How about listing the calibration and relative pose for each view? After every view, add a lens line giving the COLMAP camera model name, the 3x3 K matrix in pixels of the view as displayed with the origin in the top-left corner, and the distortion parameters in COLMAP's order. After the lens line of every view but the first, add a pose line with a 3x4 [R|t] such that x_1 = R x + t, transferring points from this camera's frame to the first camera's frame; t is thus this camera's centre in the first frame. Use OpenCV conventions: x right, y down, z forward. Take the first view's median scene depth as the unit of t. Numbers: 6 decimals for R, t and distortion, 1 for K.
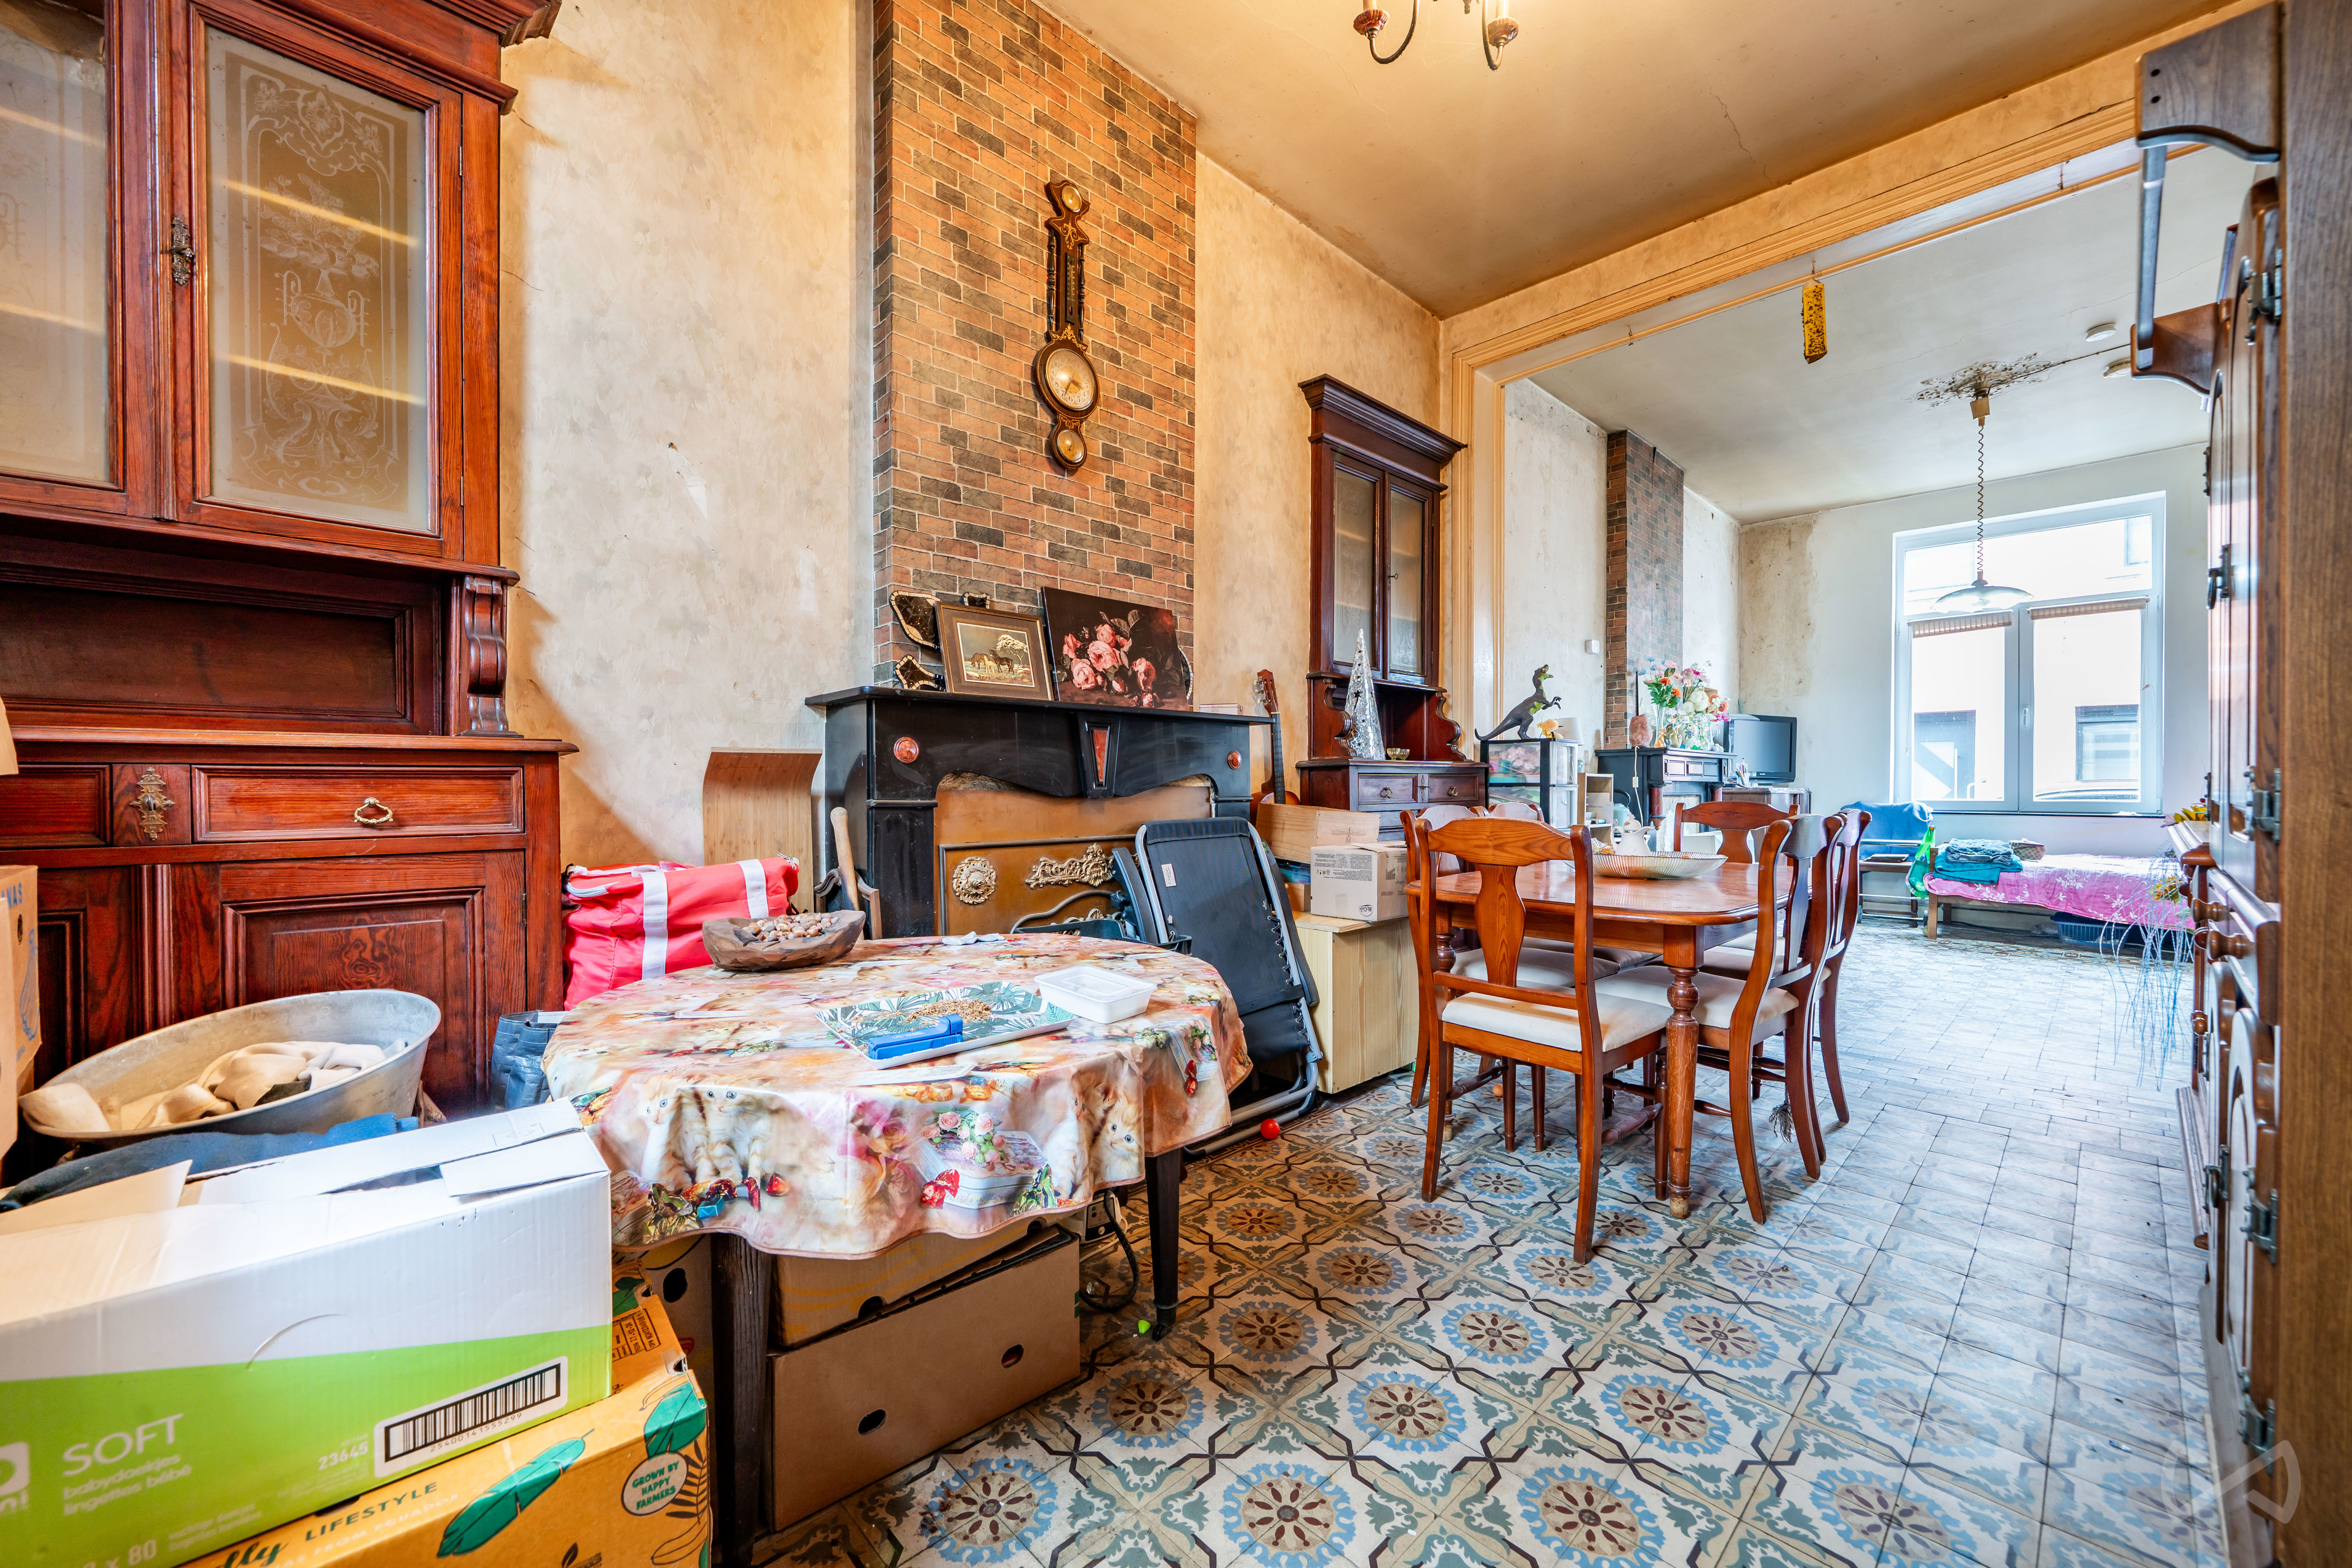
lens RADIAL K [[908.3, 0, 1178.6], [0, 908.3, 790.4], [0, 0, 1]] dist [-0.003926, -0.000391]
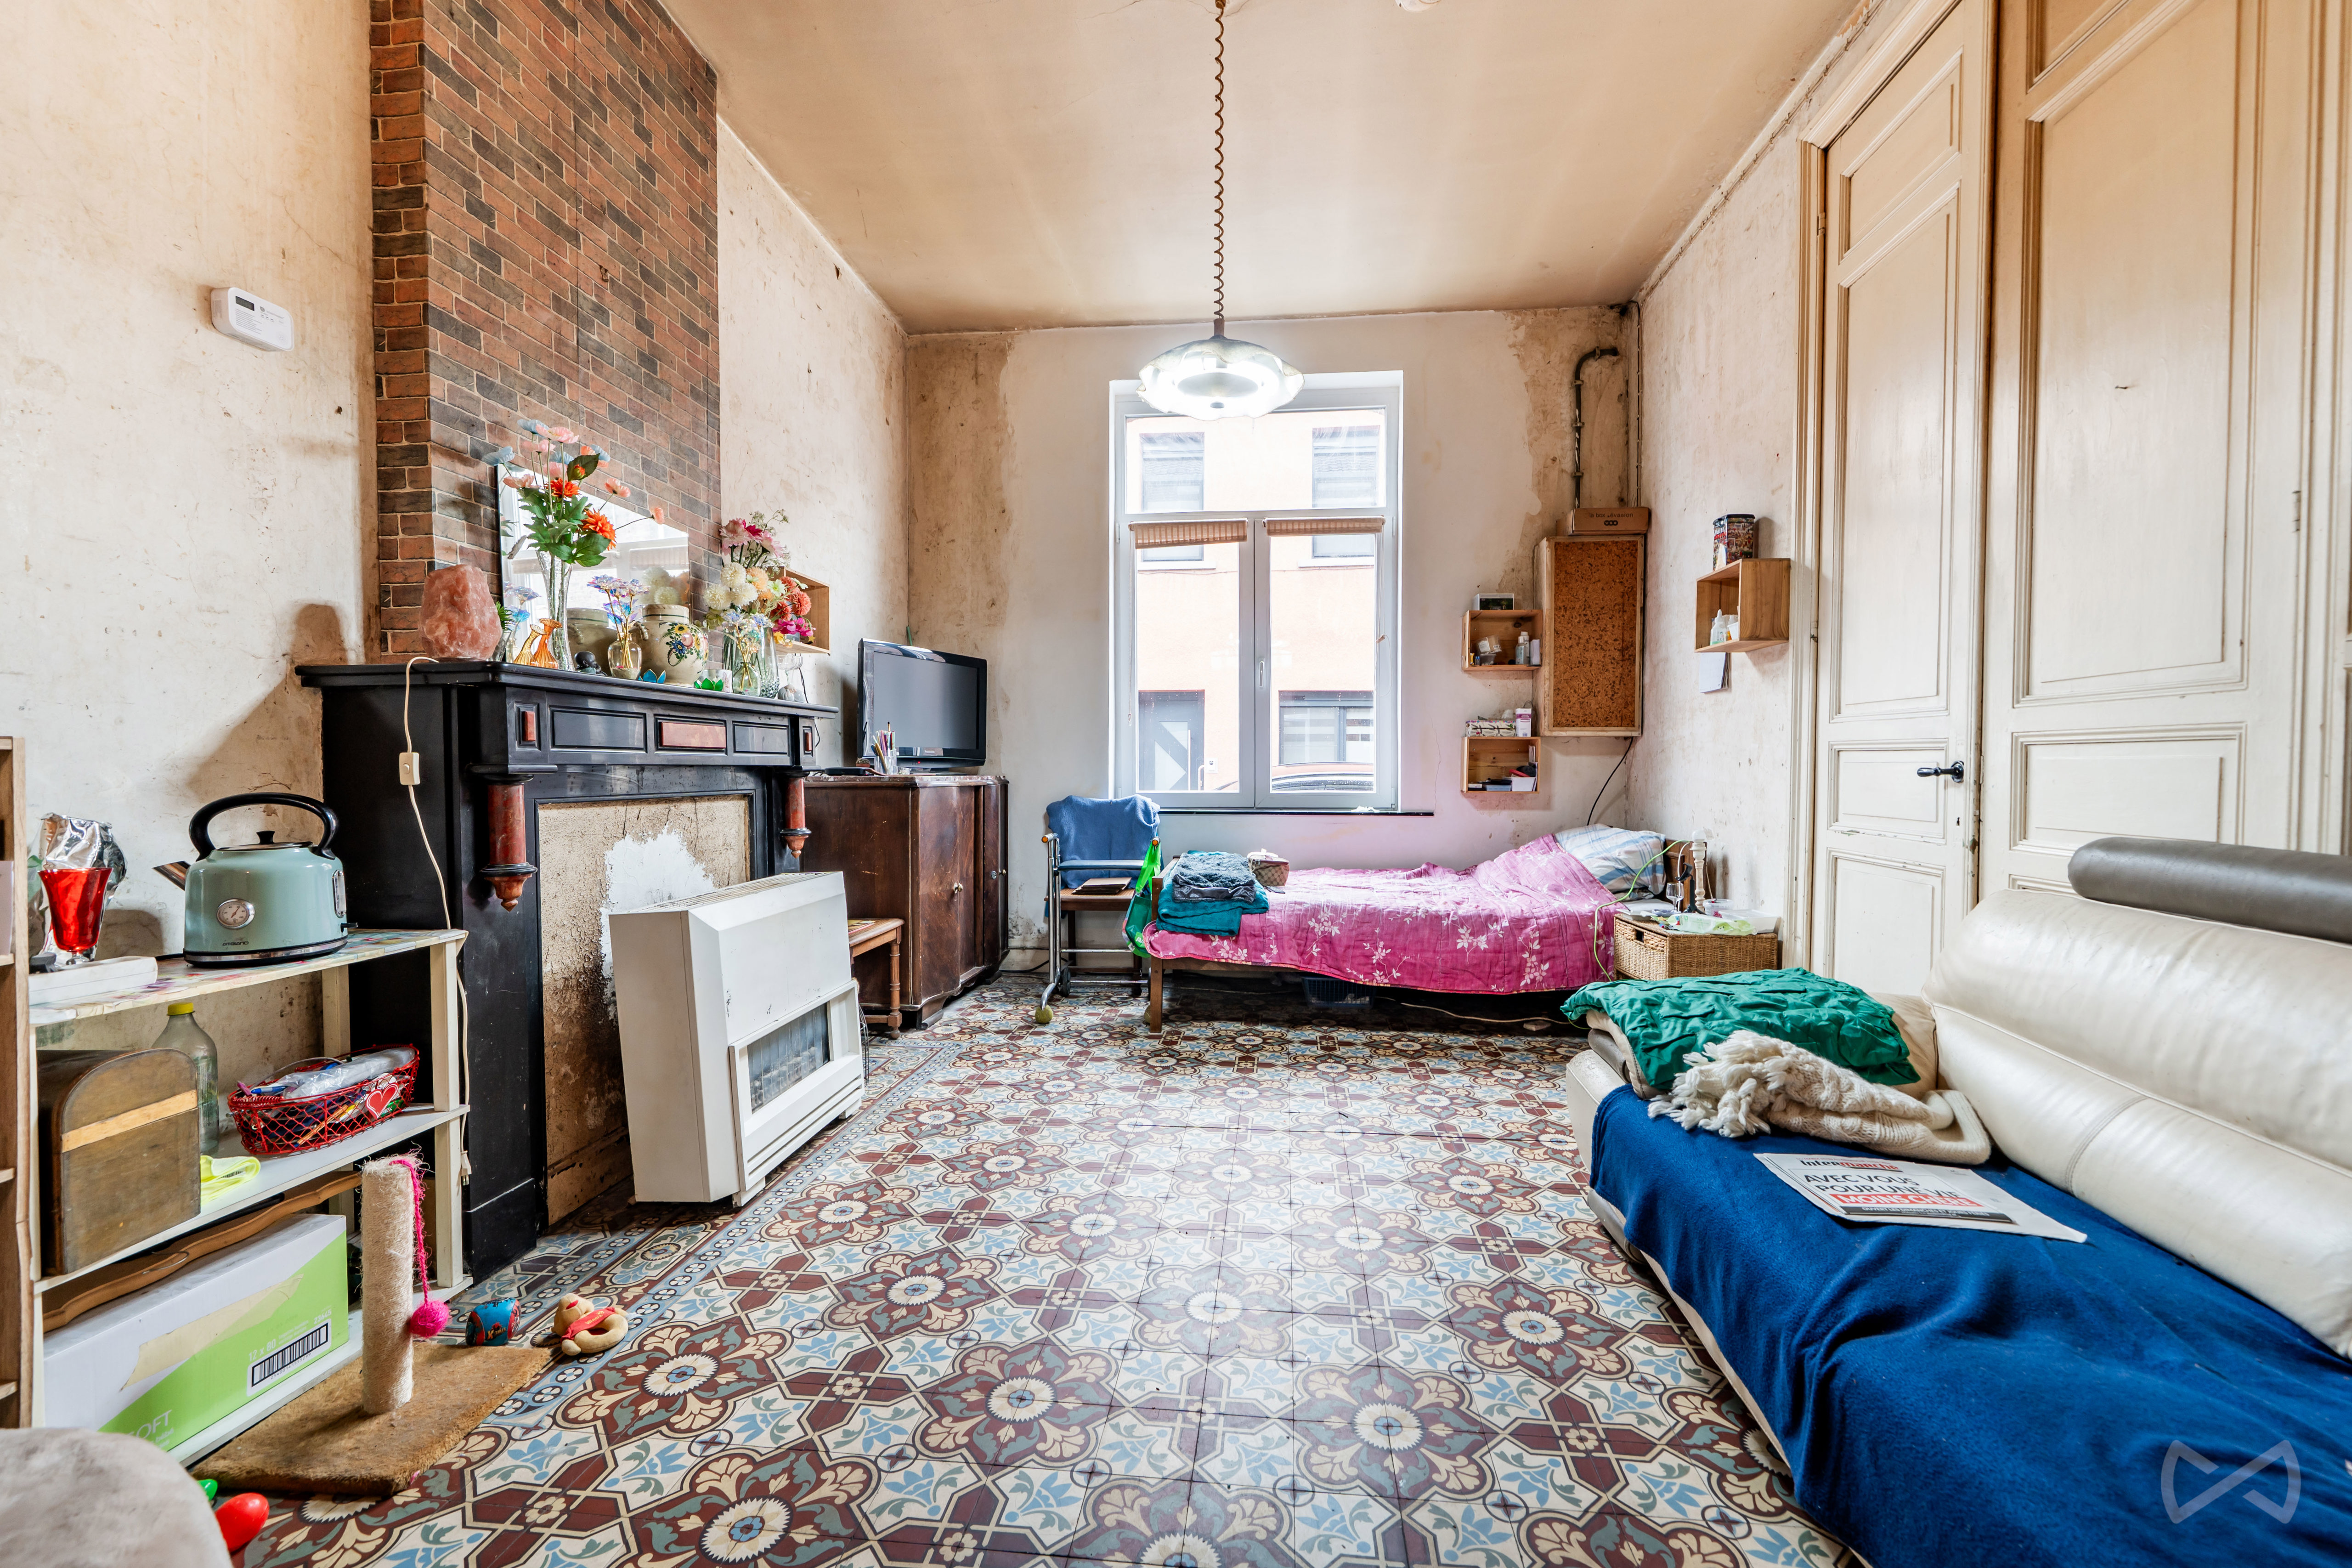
lens RADIAL K [[908.3, 0, 1175.7], [0, 908.3, 783.9], [0, 0, 1]] dist [-0.003926, -0.000391]
pose [[0.767750, -0.012666, 0.640625, 0.441596], [0.005086, 0.999894, 0.013675, -0.005796], [-0.640730, -0.007241, 0.767732, 0.511156]]
